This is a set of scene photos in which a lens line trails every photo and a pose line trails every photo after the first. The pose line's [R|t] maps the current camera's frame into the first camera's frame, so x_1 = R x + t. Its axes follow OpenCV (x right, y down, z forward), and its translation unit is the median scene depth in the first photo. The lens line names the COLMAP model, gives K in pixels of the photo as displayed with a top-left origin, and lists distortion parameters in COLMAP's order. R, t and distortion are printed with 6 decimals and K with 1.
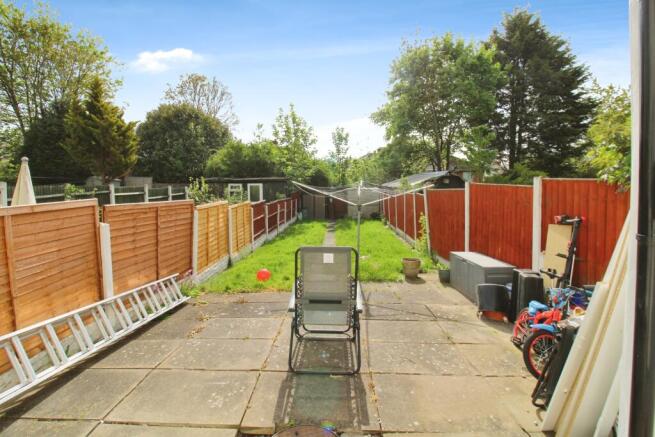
lens RADIAL K [[317.2, 0, 326.0], [0, 317.2, 188.7], [0, 0, 1]] dist [-0.003115, -0.000986]
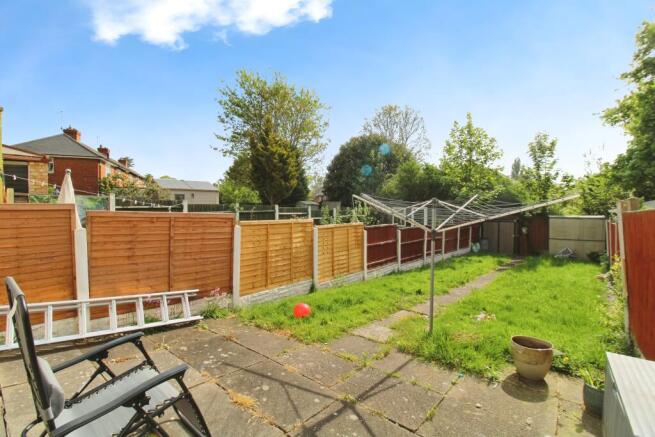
lens RADIAL K [[308.0, 0, 330.0], [0, 308.0, 206.0], [0, 0, 1]] dist [-0.014649, -0.000657]
pose [[0.787990, 0.003973, -0.615675, 0.108300], [-0.024938, 0.999365, -0.025468, 0.008774], [0.615182, 0.035422, 0.787589, 0.139377]]
